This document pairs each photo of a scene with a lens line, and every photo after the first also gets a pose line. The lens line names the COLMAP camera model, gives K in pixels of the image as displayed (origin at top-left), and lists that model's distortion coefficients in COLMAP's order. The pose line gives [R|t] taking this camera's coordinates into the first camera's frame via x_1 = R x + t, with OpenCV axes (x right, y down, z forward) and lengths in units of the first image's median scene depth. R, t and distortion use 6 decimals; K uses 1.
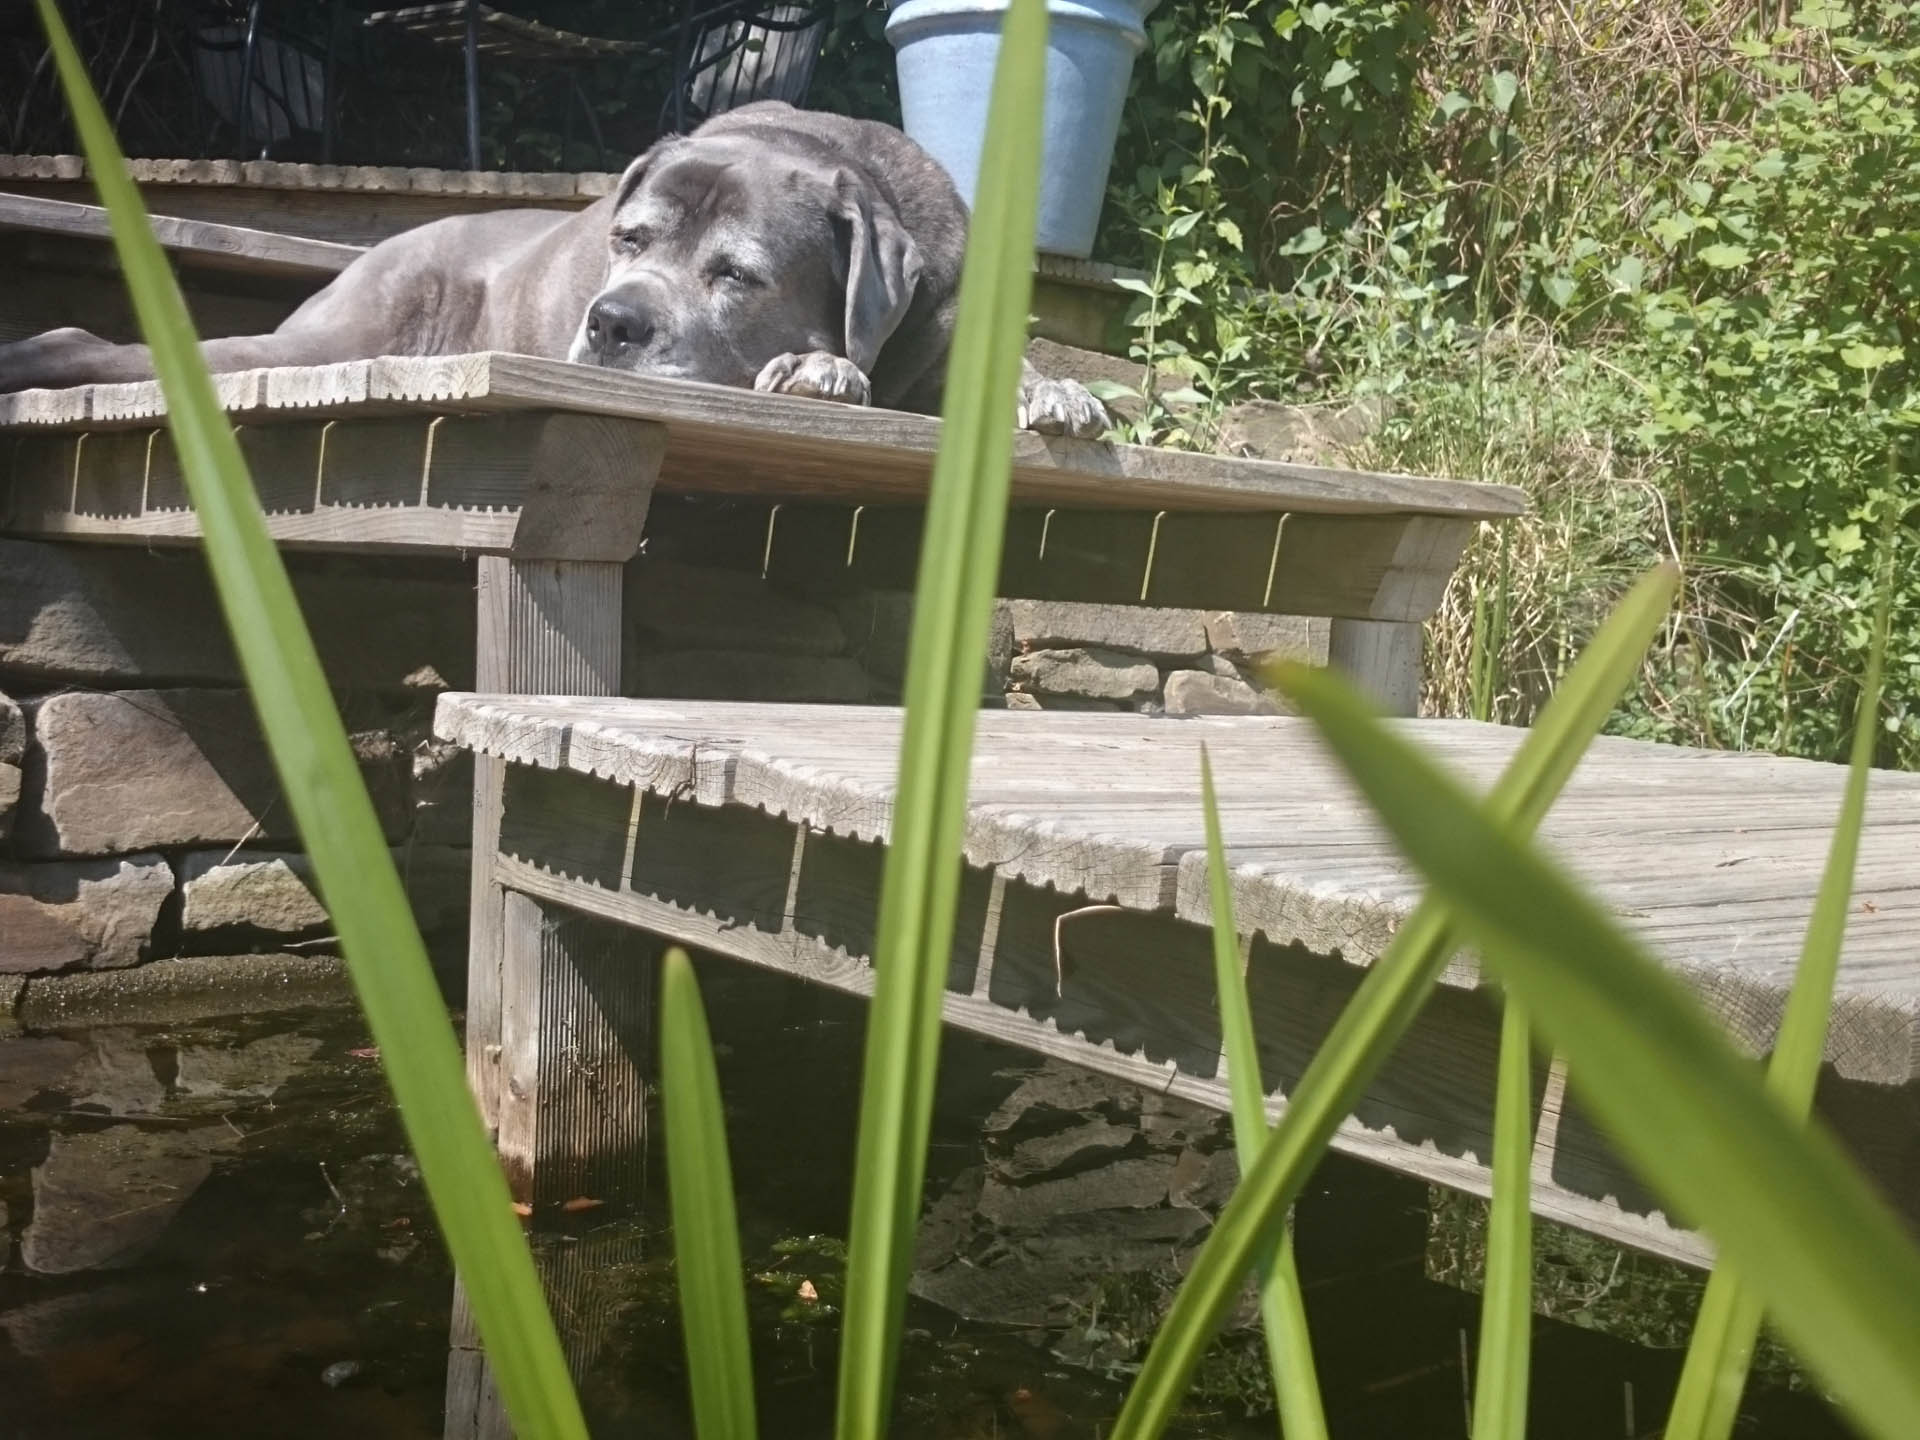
lens RADIAL K [[2194.3, 0, 912.8], [0, 2194.3, 714.6], [0, 0, 1]] dist [0.295112, -0.808193]
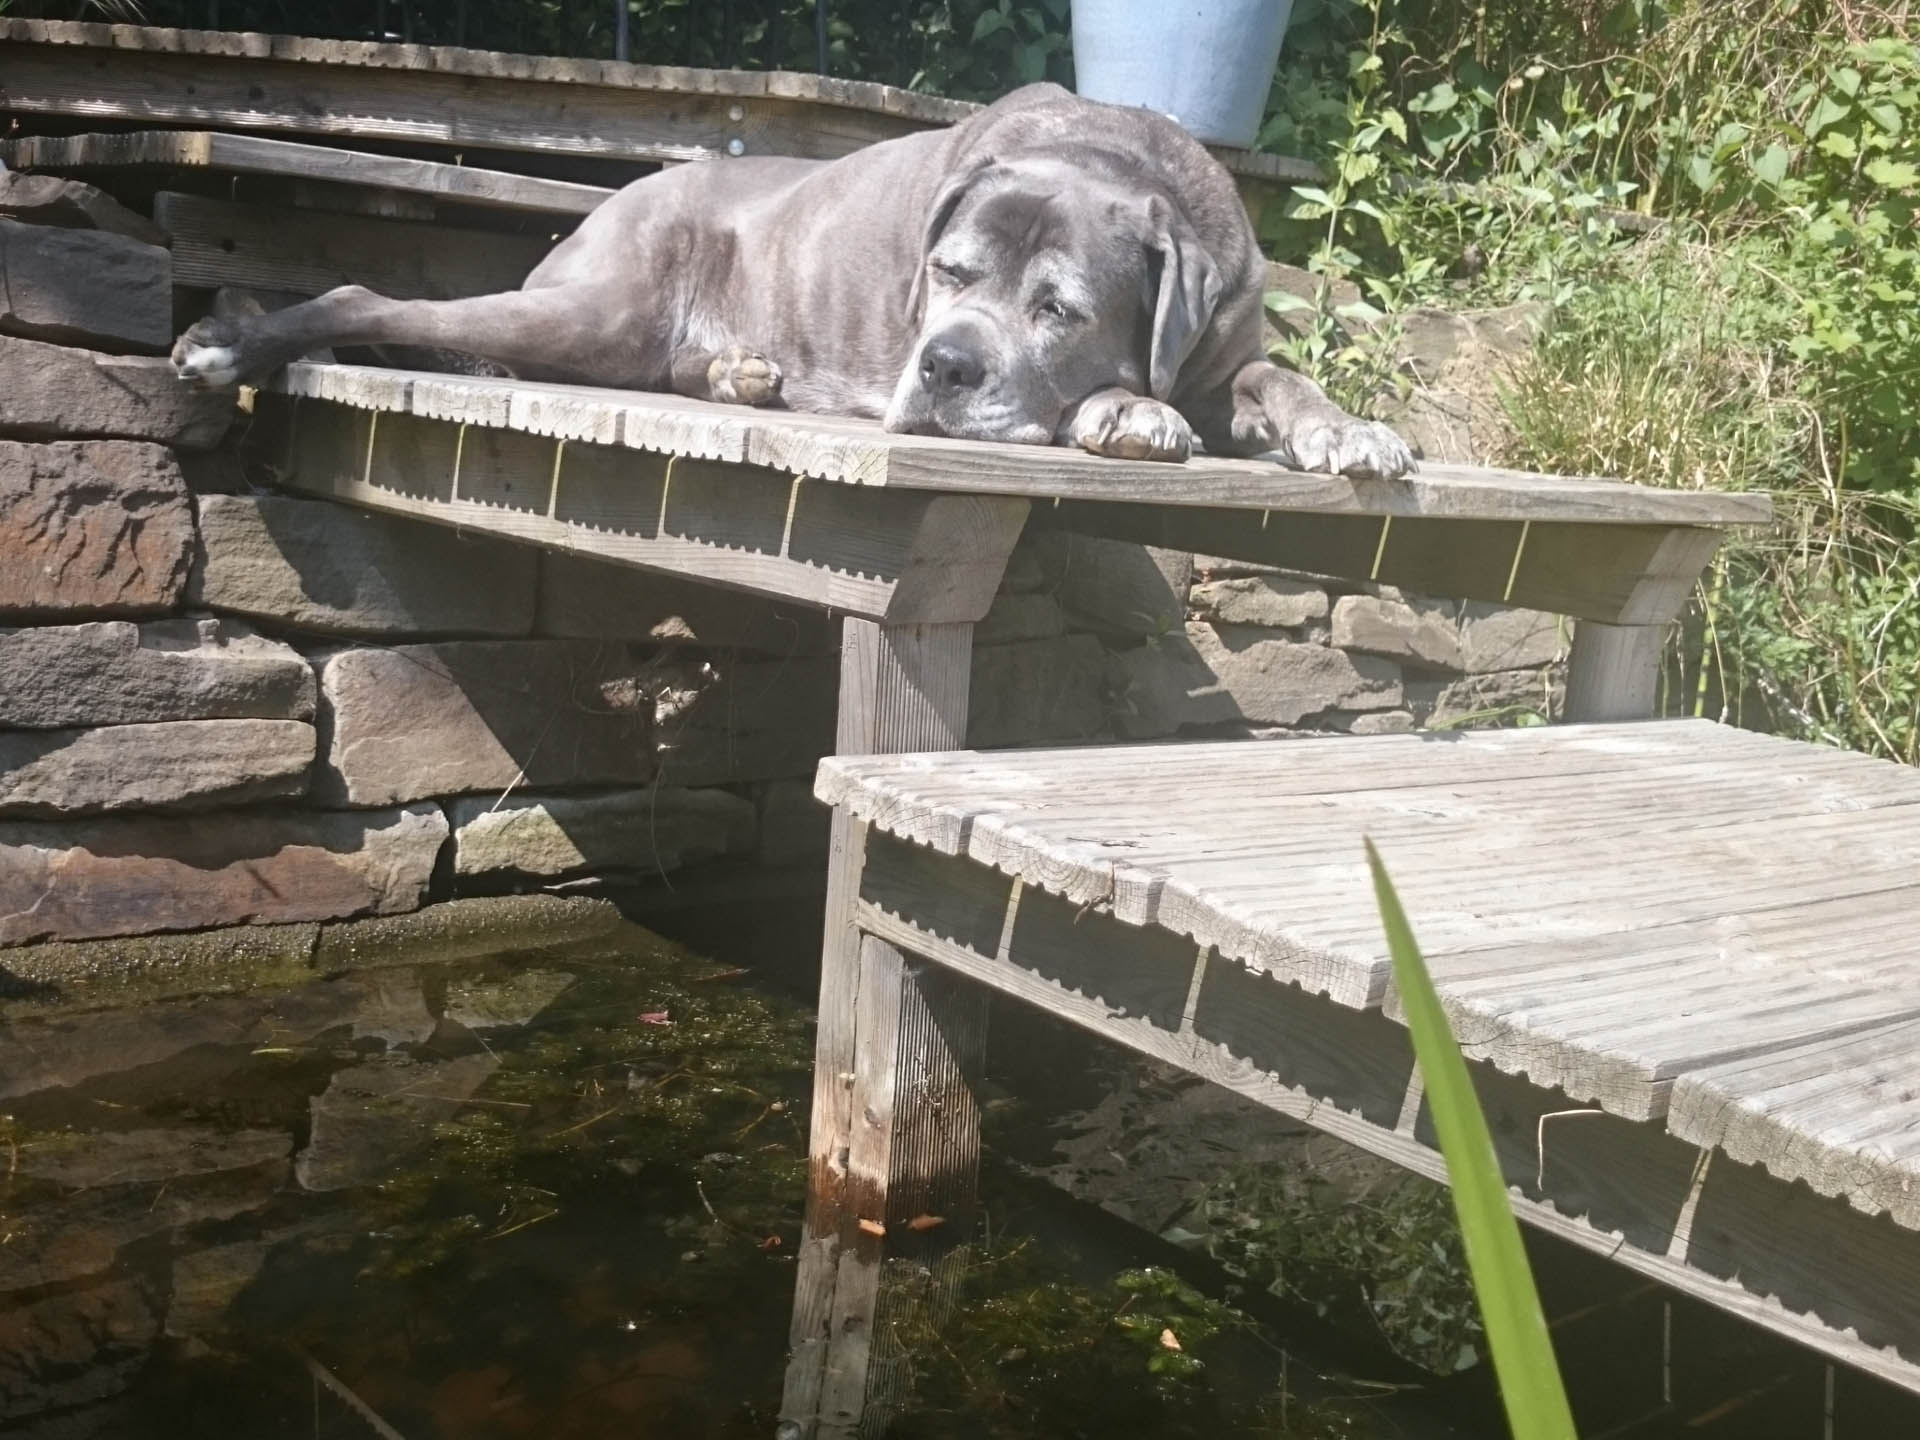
lens RADIAL K [[2194.2, 0, 932.8], [0, 2194.2, 717.2], [0, 0, 1]] dist [0.322919, -0.871947]
pose [[0.999372, 0.035239, 0.003808, -0.111231], [-0.035443, 0.994399, 0.099568, -0.092012], [-0.000278, -0.099641, 0.995023, -0.032531]]
